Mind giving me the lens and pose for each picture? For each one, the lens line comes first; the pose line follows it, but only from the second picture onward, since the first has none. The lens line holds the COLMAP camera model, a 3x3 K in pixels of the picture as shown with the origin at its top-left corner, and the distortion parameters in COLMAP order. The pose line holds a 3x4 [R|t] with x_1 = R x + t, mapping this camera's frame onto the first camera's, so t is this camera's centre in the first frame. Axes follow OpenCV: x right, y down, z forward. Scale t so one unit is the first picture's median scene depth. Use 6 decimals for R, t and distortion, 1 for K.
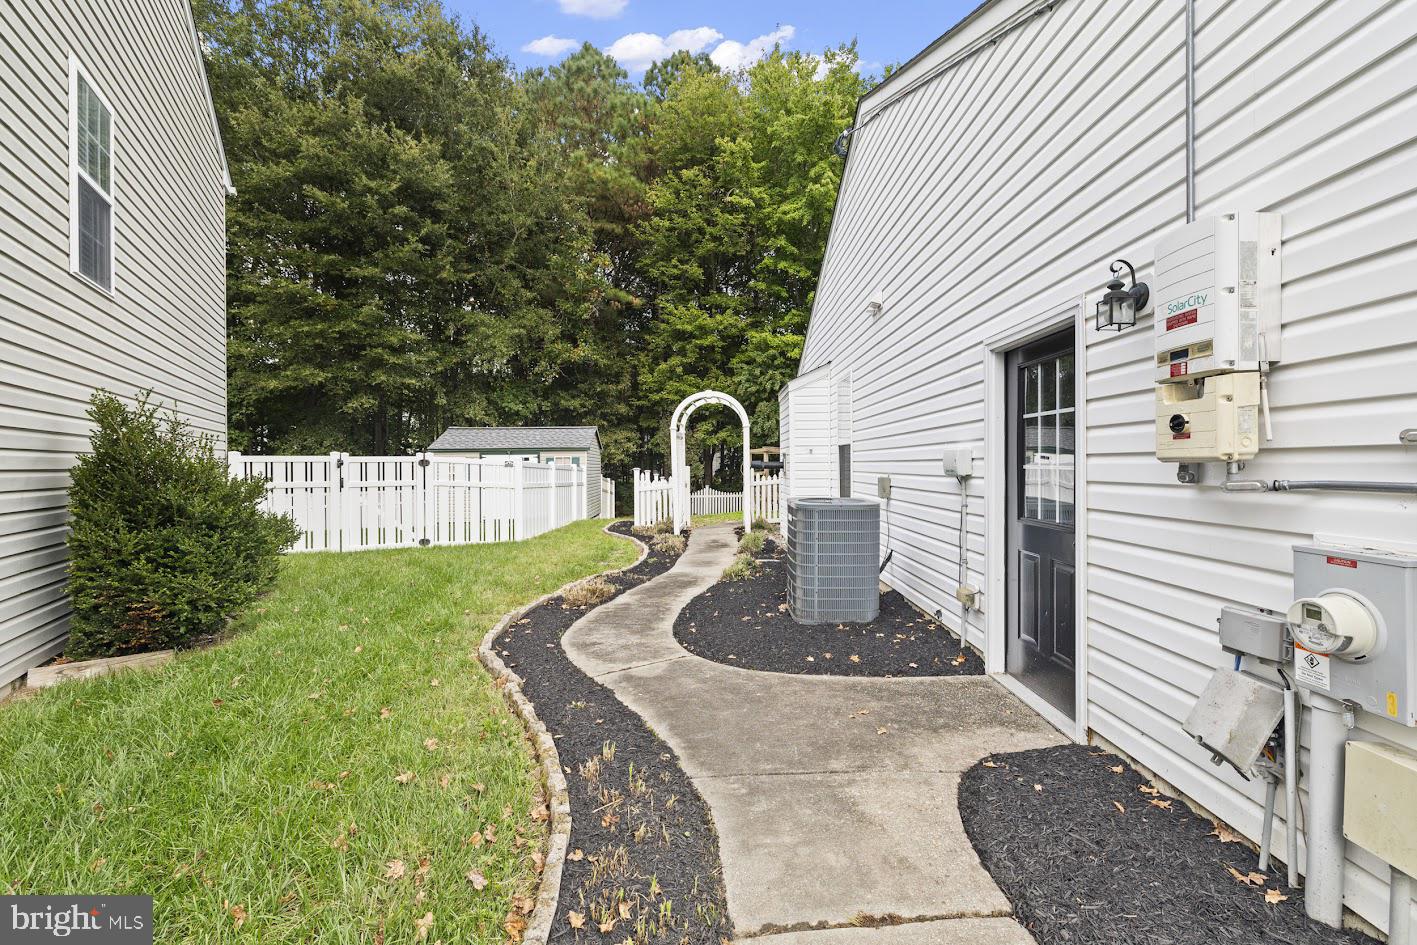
lens RADIAL K [[599.0, 0, 709.9], [0, 599.0, 463.5], [0, 0, 1]] dist [0.003263, 0.000014]
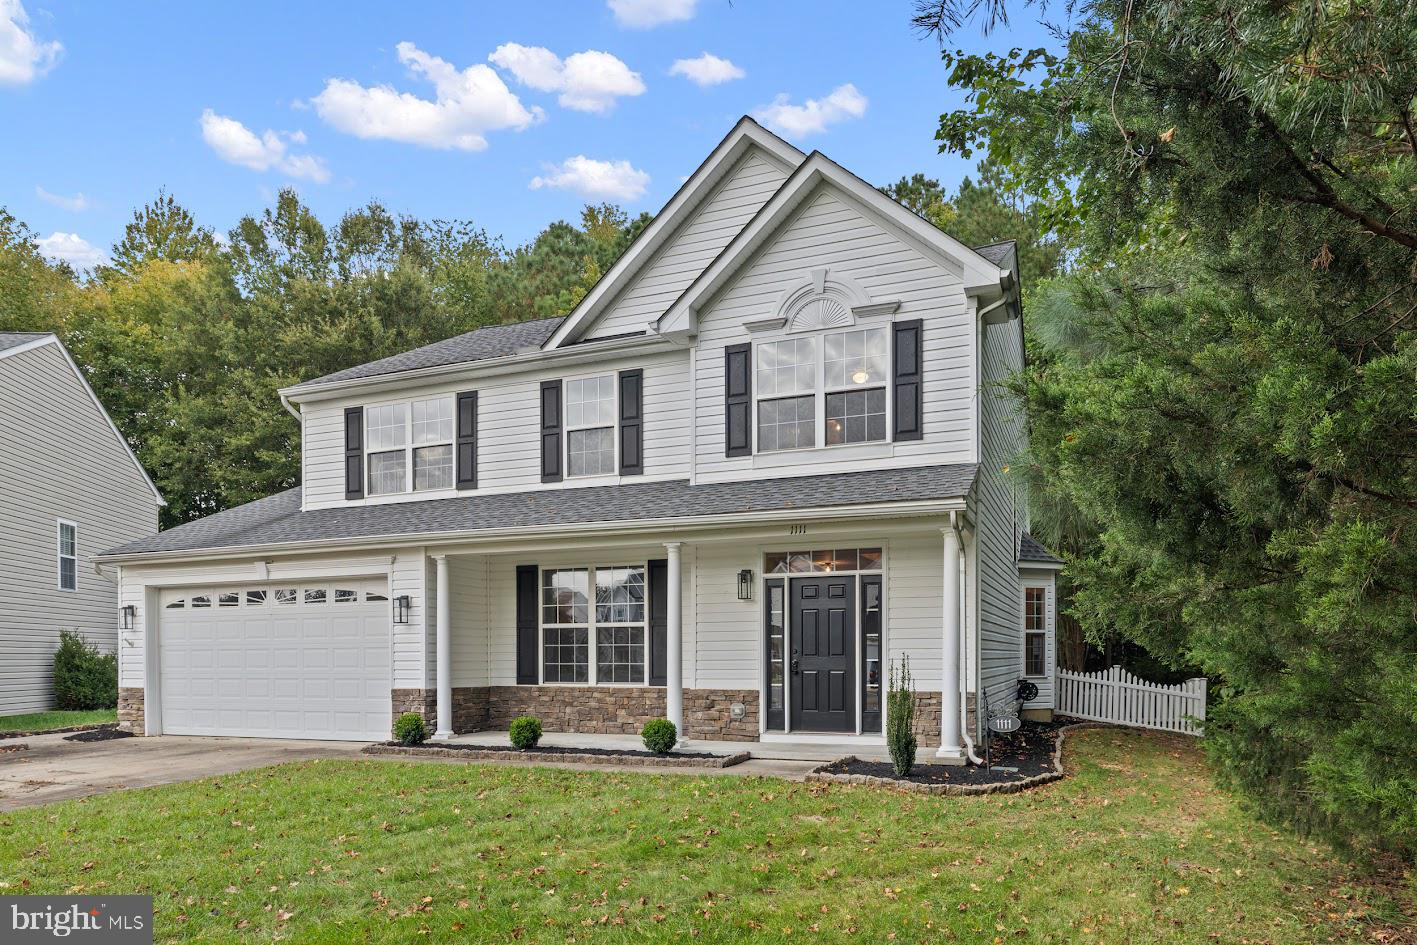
lens RADIAL K [[954.2, 0, 700.0], [0, 954.2, 666.1], [0, 0, 1]] dist [0.002381, 0.002492]
pose [[0.930729, 0.002935, -0.365697, 0.953258], [0.001566, 0.999927, 0.012012, 0.004923], [0.365705, -0.011752, 0.930657, -0.593779]]
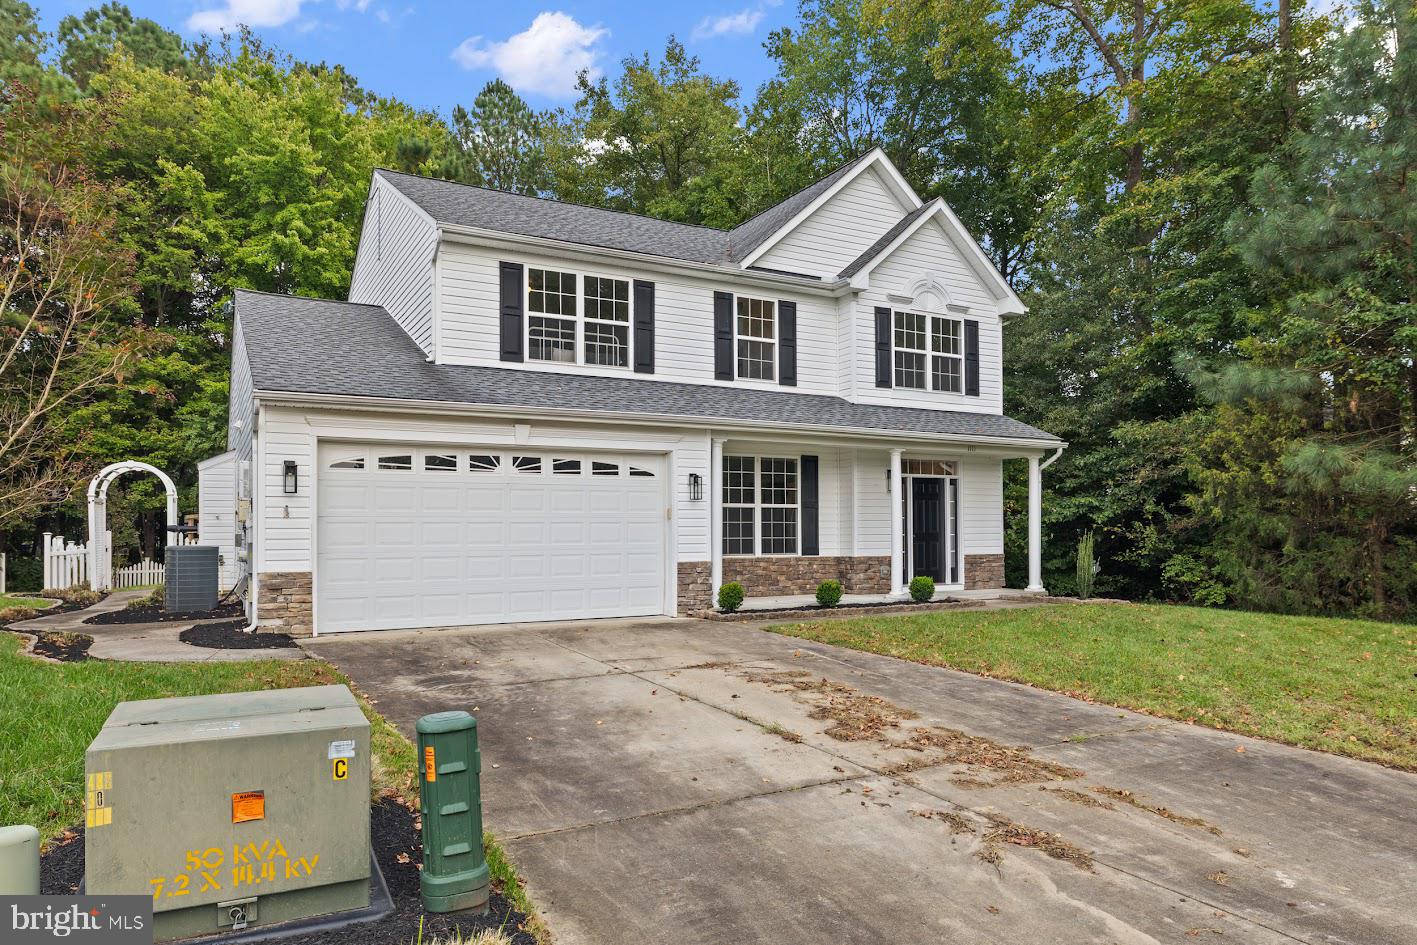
lens RADIAL K [[908.2, 0, 705.3], [0, 908.2, 519.5], [0, 0, 1]] dist [-0.002146, 0.000100]
pose [[0.867623, 0.007557, 0.497164, 0.057819], [0.000909, 0.999859, -0.016785, 0.009279], [-0.497221, 0.015015, 0.867494, -0.642287]]
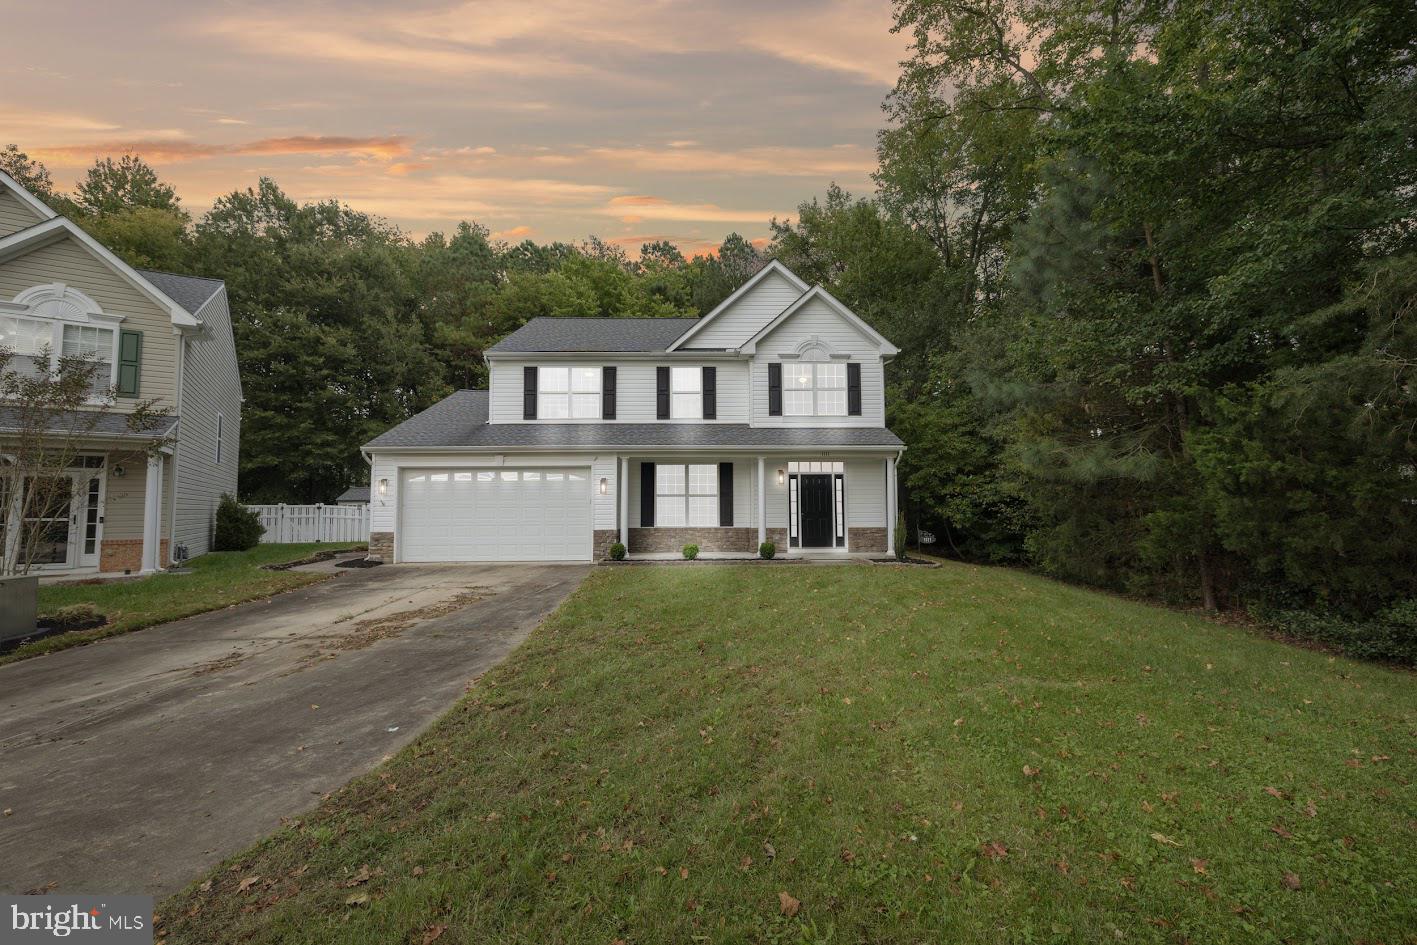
lens RADIAL K [[599.0, 0, 707.9], [0, 599.0, 468.5], [0, 0, 1]] dist [0.003263, 0.000014]
pose [[0.998798, 0.002354, 0.048969, 0.552248], [0.000810, 0.997918, -0.064493, -0.000637], [-0.049019, 0.064456, 0.996716, -0.850846]]
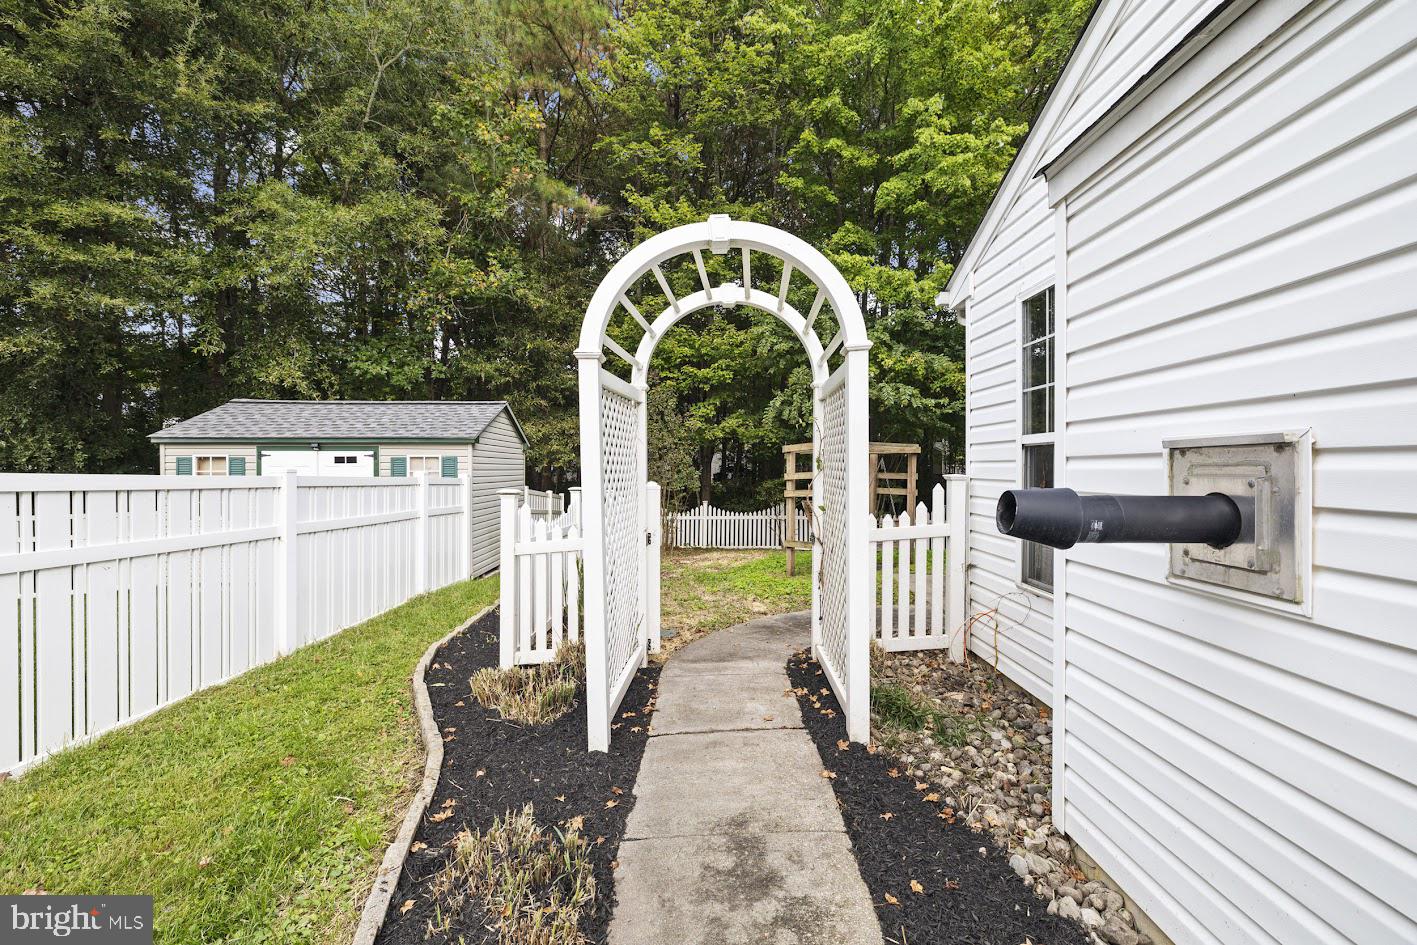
lens RADIAL K [[599.0, 0, 710.8], [0, 599.0, 466.6], [0, 0, 1]] dist [0.003263, 0.000014]
pose [[0.999946, 0.008226, 0.006408, -0.004358], [-0.008256, 0.999955, 0.004622, -0.006243], [-0.006370, -0.004675, 0.999969, 0.488583]]
